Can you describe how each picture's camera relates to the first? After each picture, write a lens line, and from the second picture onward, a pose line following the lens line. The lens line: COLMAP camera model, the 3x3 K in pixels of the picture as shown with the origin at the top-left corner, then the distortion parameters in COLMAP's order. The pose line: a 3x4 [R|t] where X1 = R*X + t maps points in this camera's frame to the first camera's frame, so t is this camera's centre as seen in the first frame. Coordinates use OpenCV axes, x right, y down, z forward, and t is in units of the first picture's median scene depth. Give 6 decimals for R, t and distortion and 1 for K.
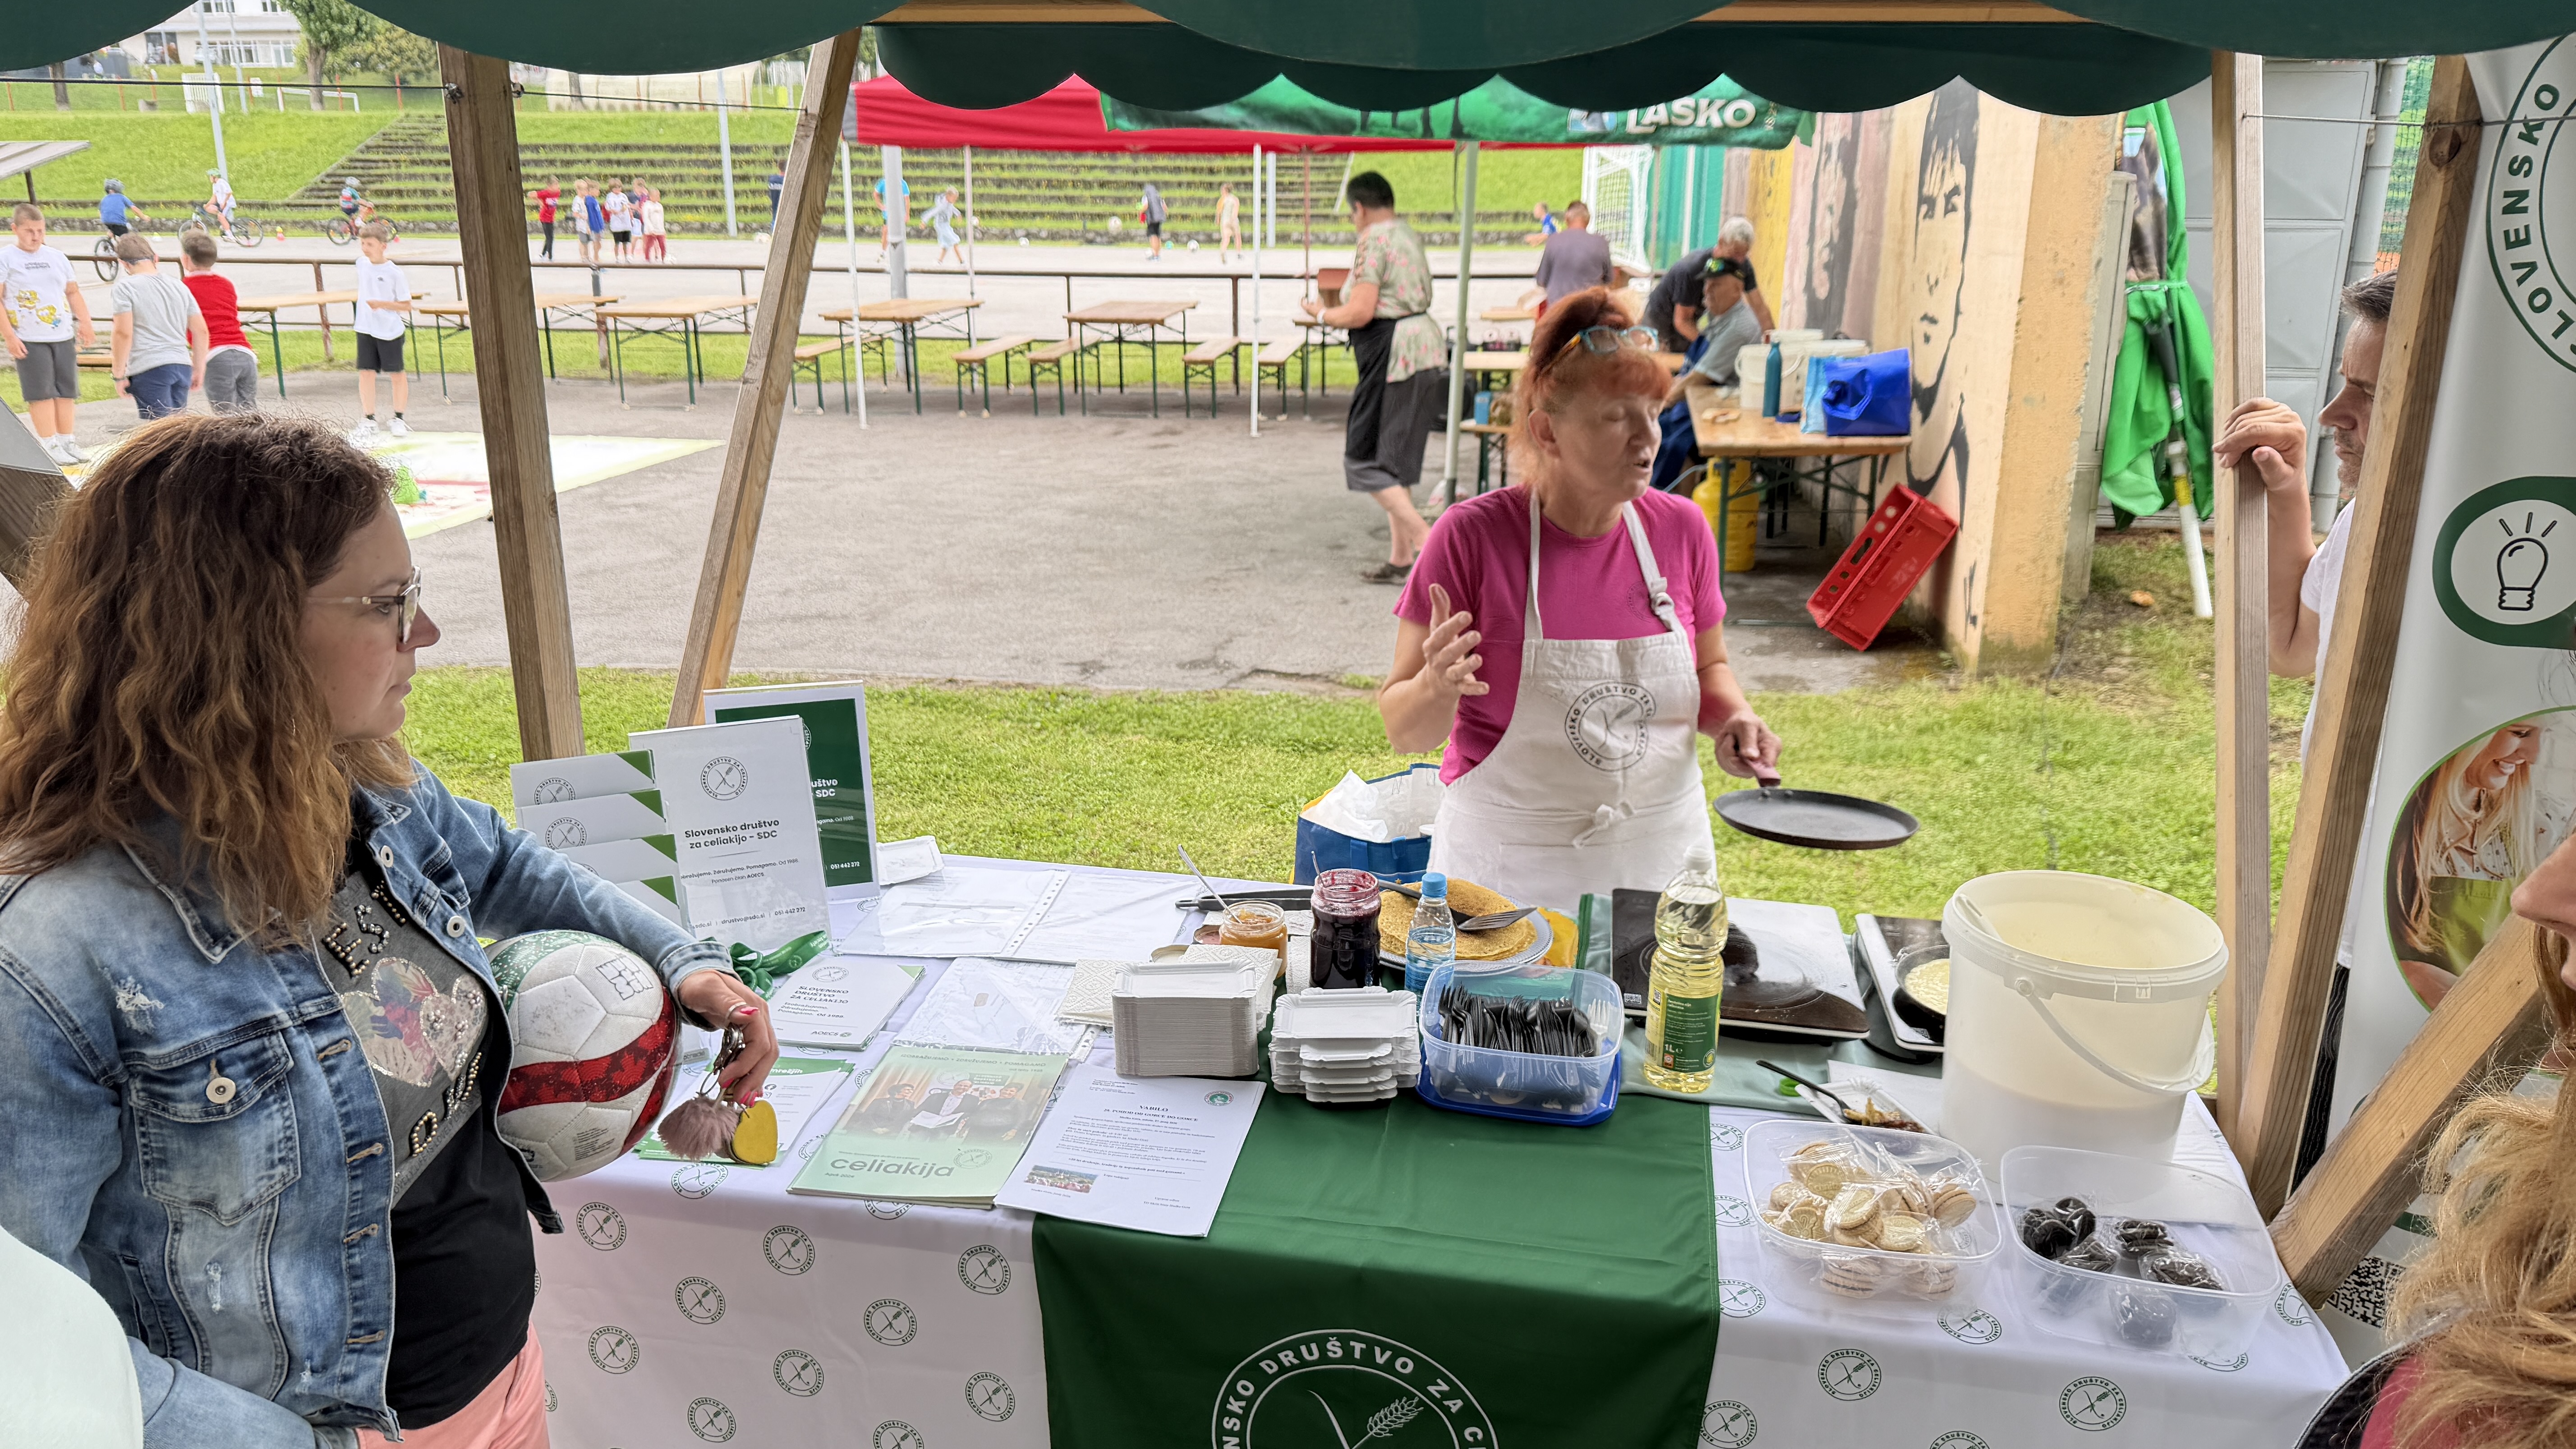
lens RADIAL K [[1844.9, 0, 1296.7], [0, 1844.9, 751.1], [0, 0, 1]] dist [0.122674, -0.182831]
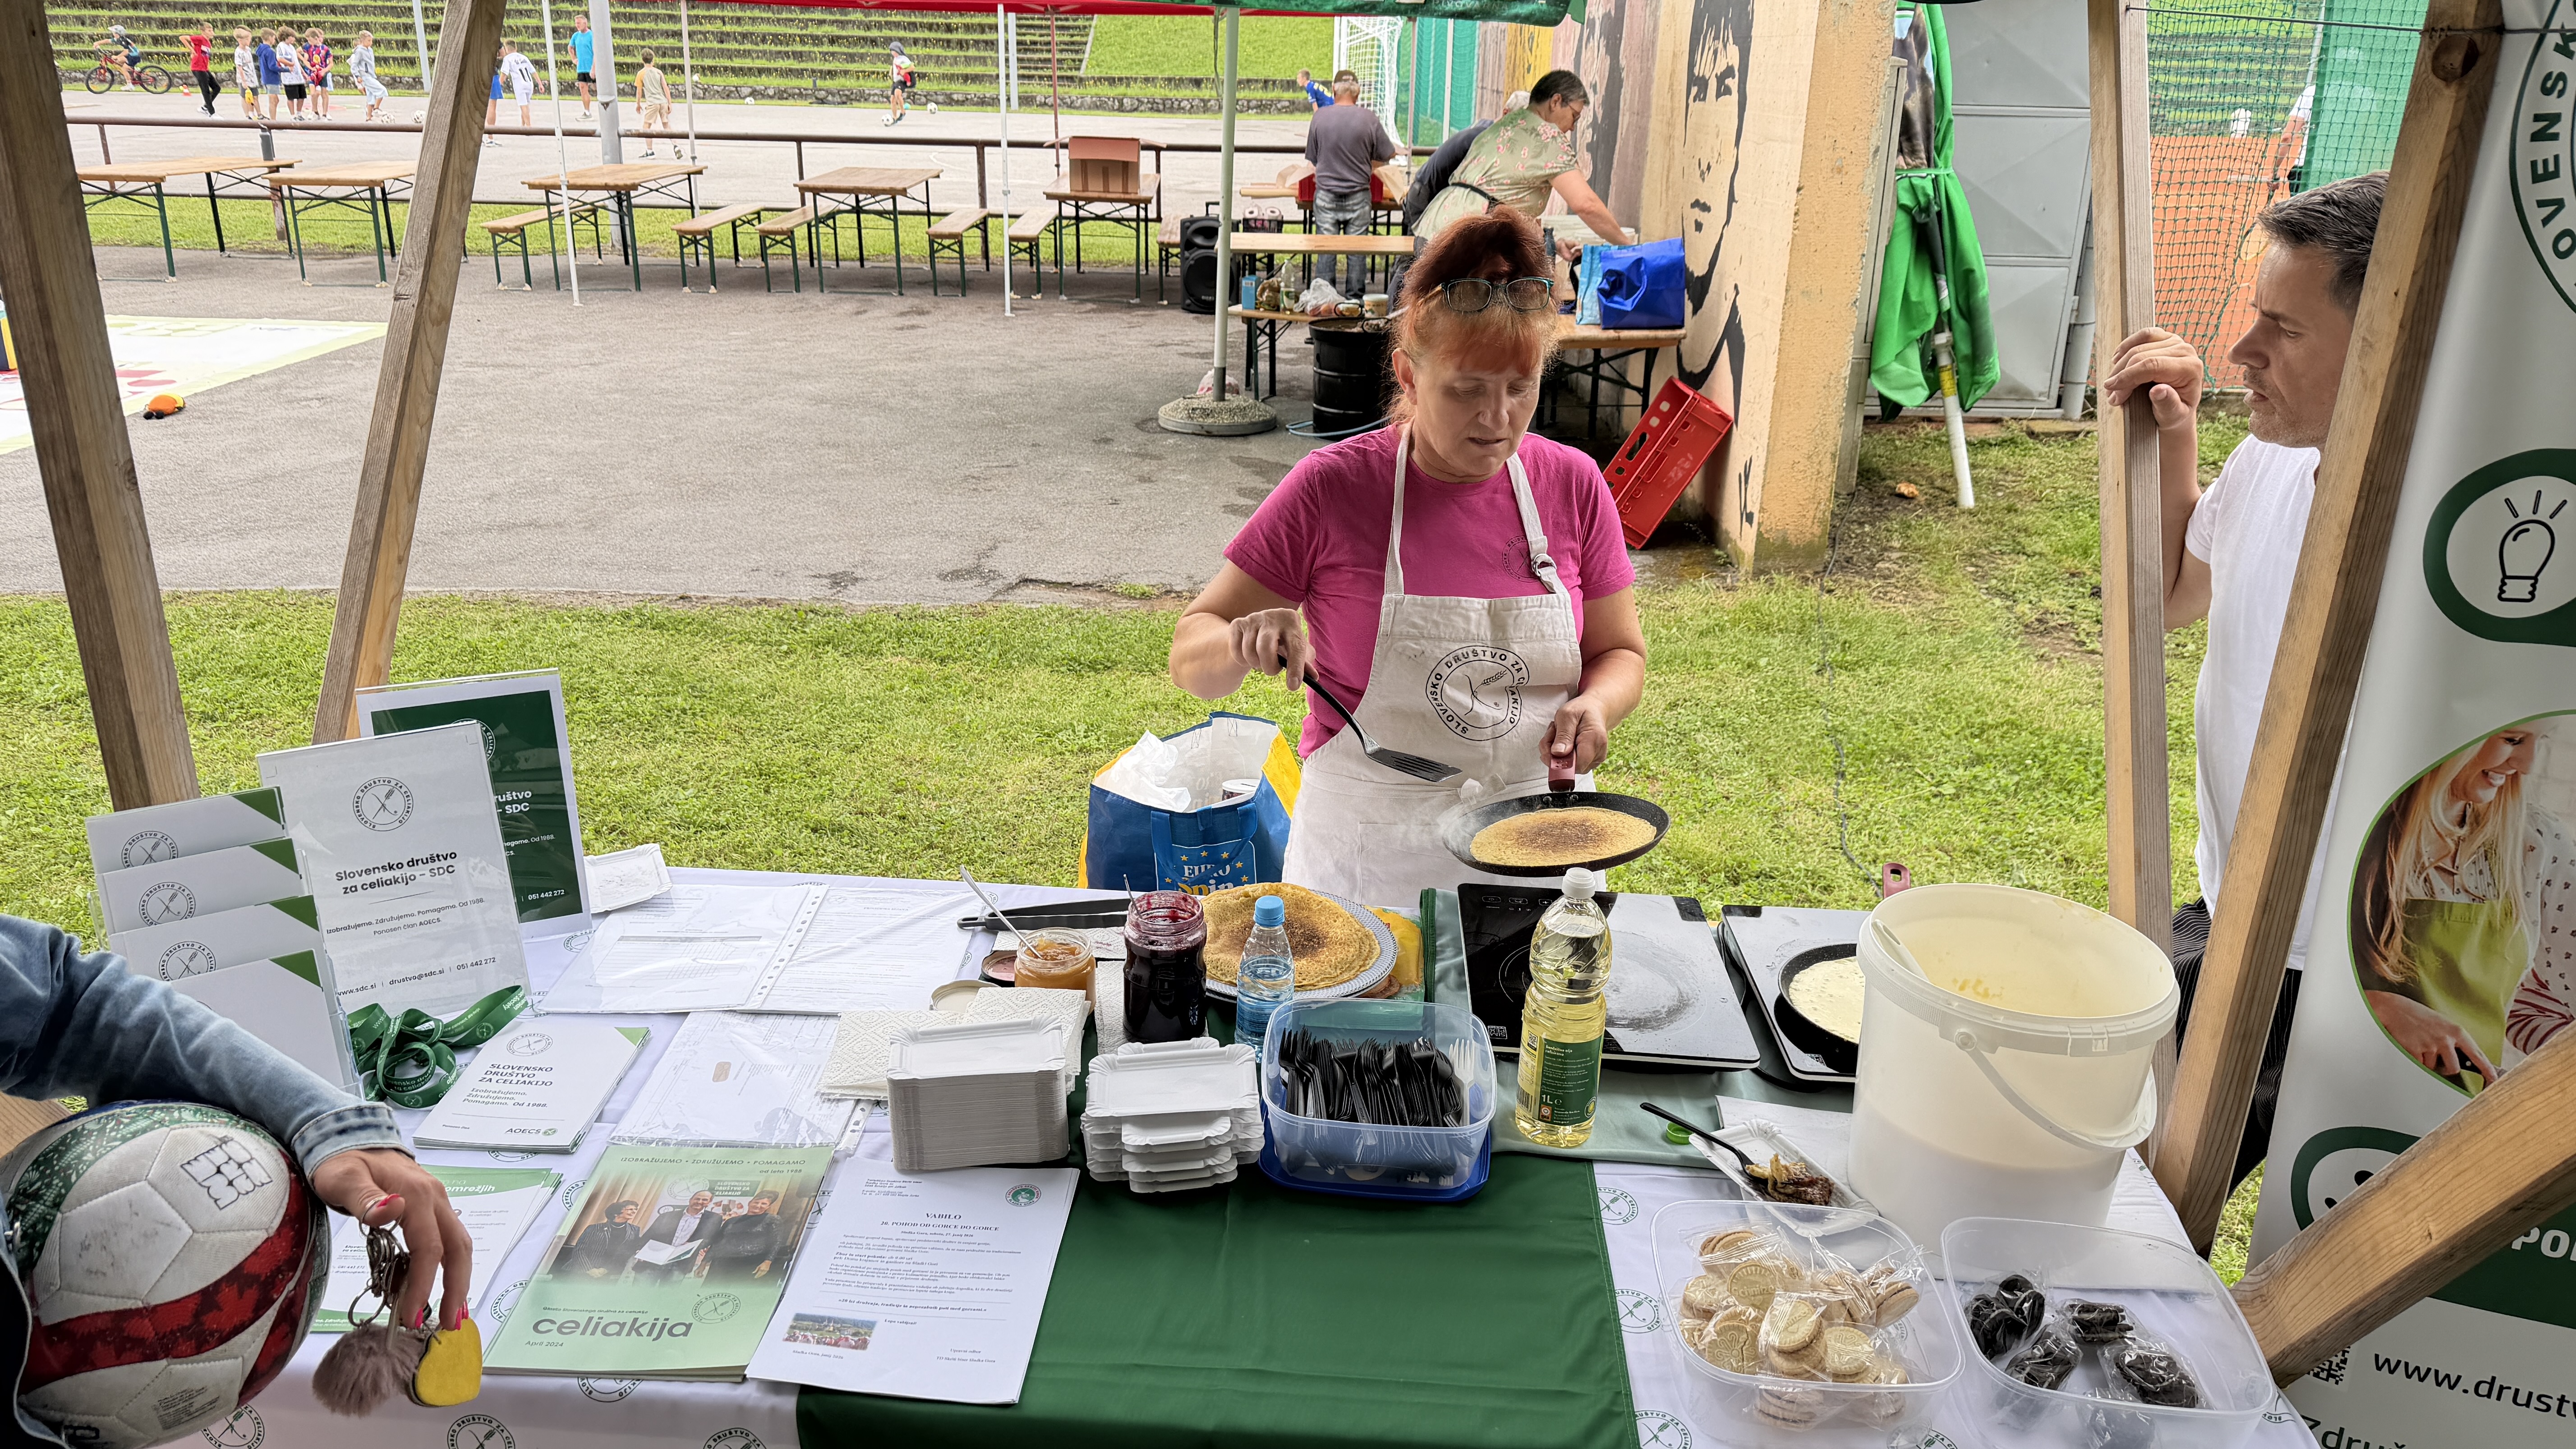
lens RADIAL K [[1813.9, 0, 1291.6], [0, 1813.9, 726.5], [0, 0, 1]] dist [0.086100, -0.116244]
pose [[0.991360, -0.030528, 0.127571, -0.013383], [0.022667, 0.997780, 0.062625, -0.045390], [-0.129199, -0.059192, 0.989850, 0.122349]]
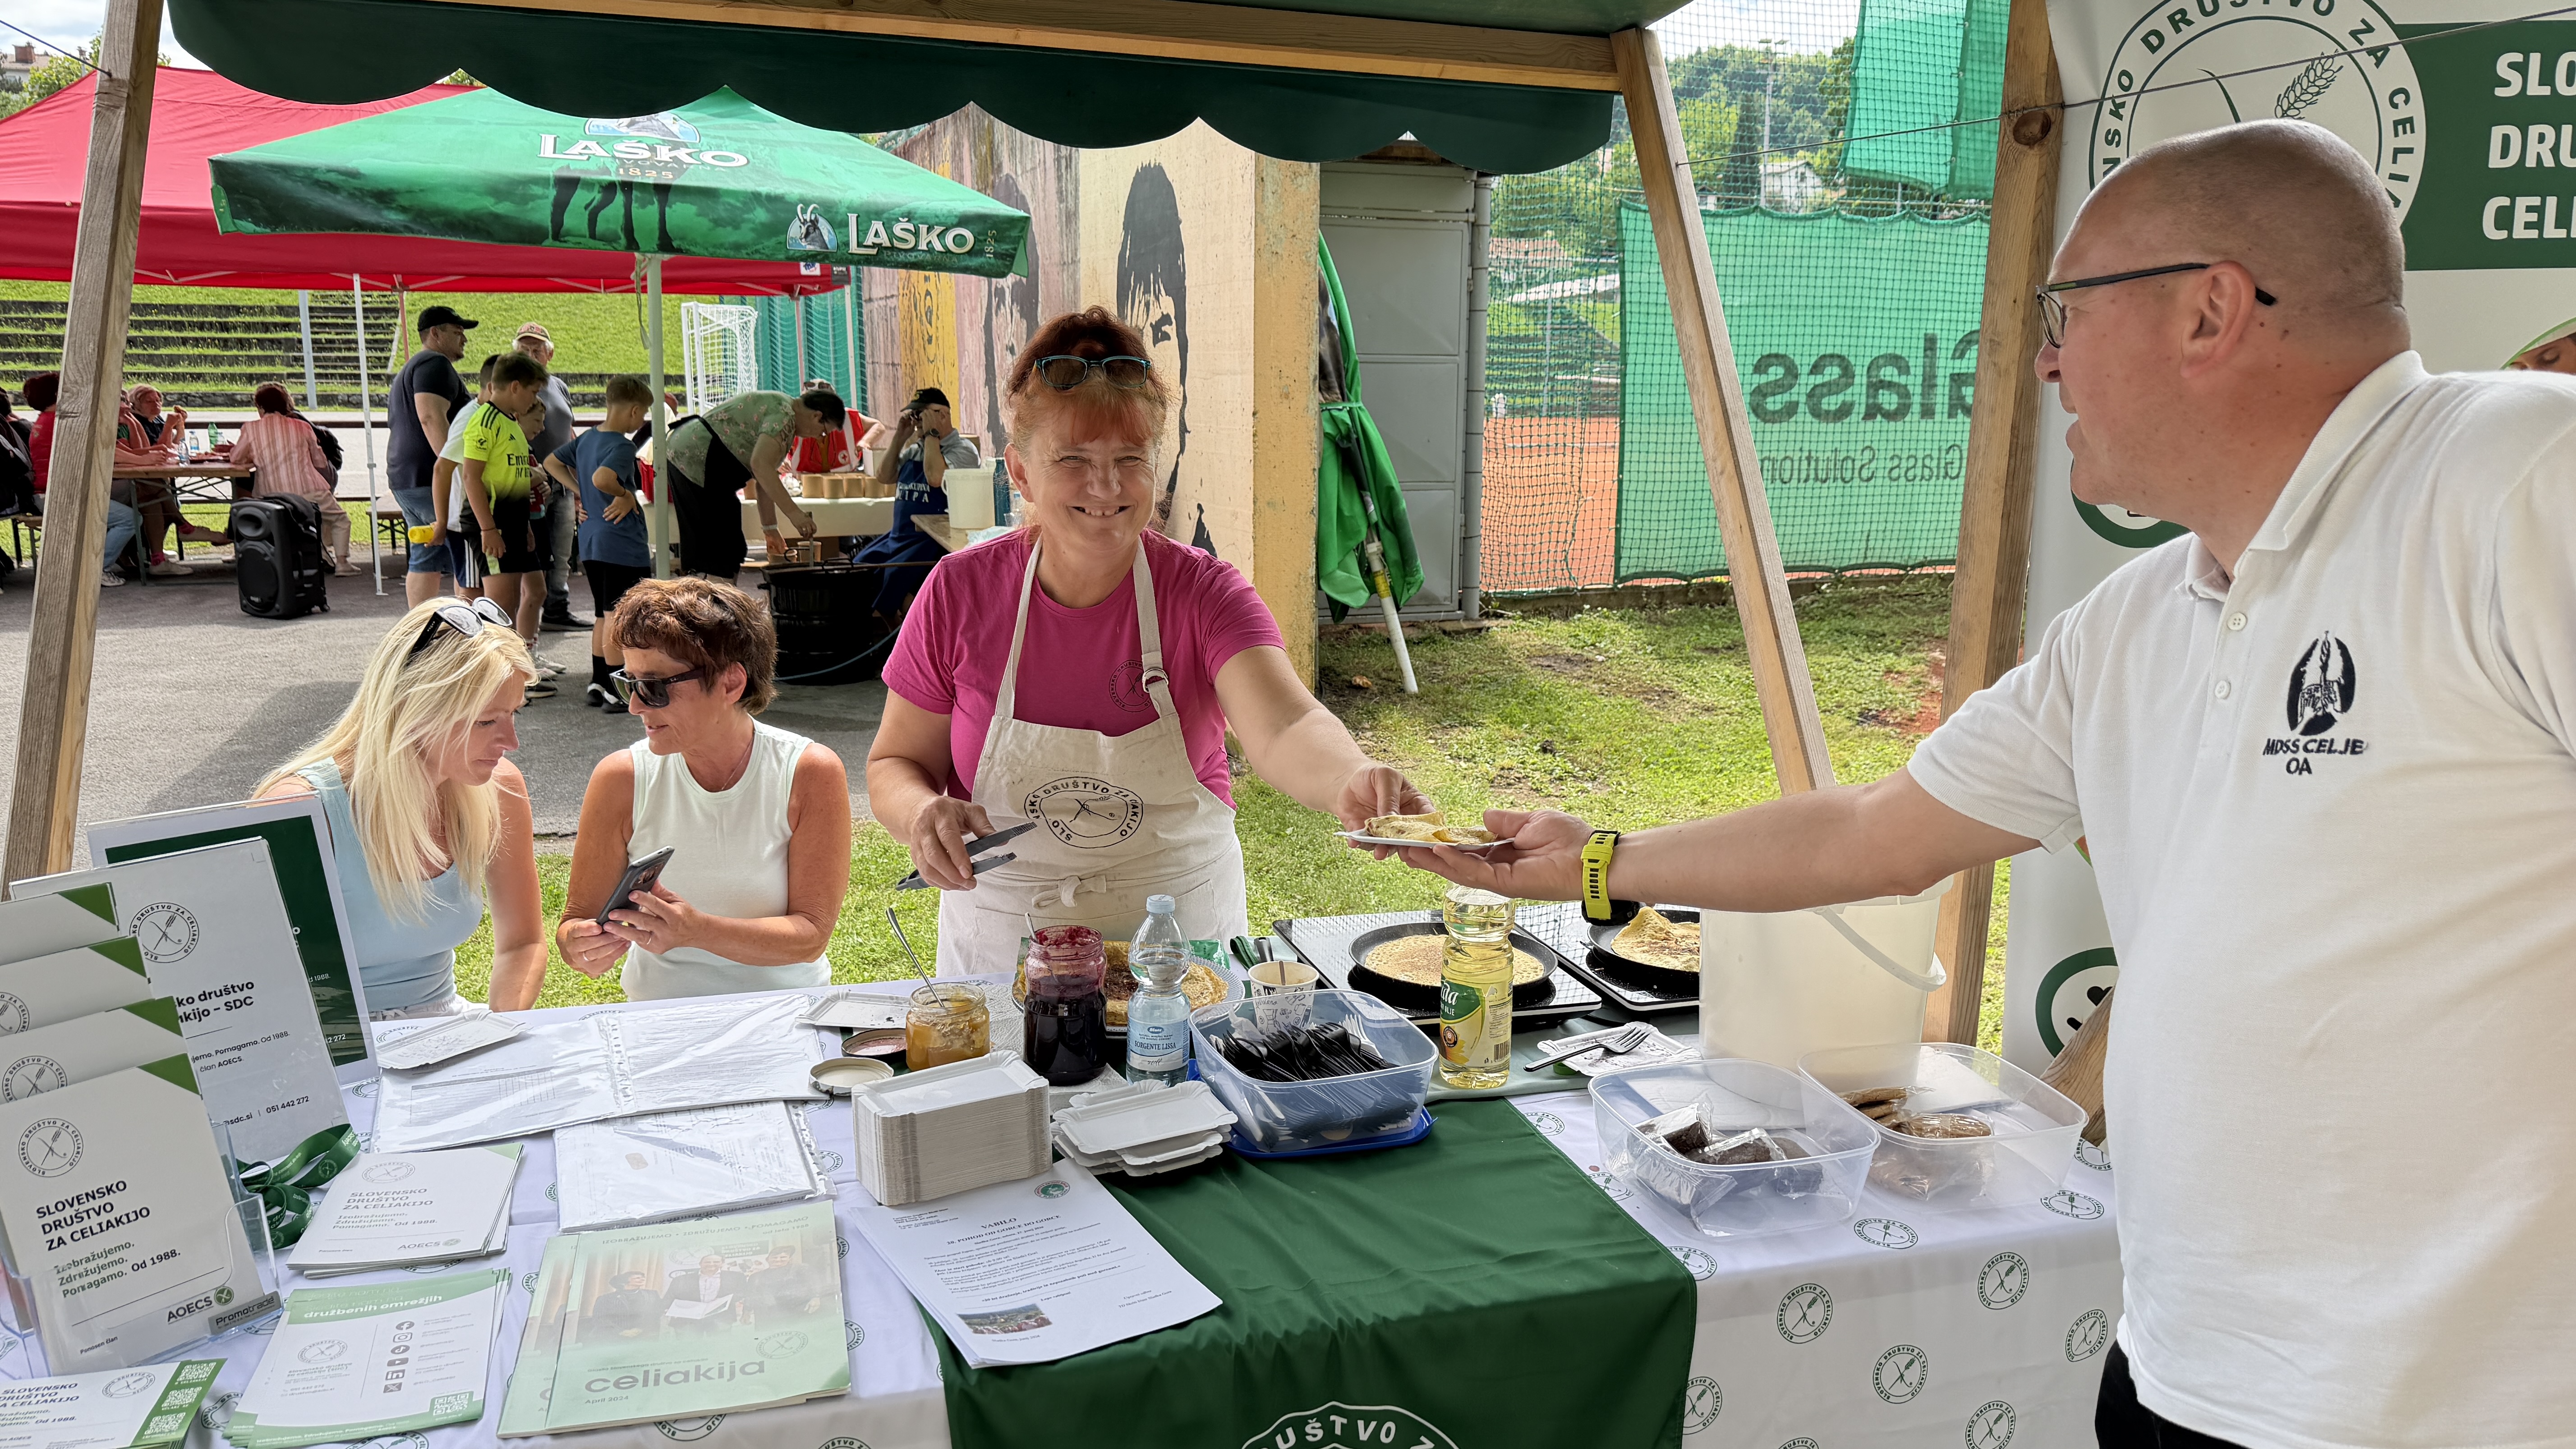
lens RADIAL K [[1806.6, 0, 1302.4], [0, 1806.6, 769.3], [0, 0, 1]] dist [0.103009, -0.158495]
pose [[0.875000, -0.095943, 0.474521, -0.192685], [0.134344, 0.989791, -0.047602, 0.033716], [-0.465109, 0.105401, 0.878956, 0.137040]]
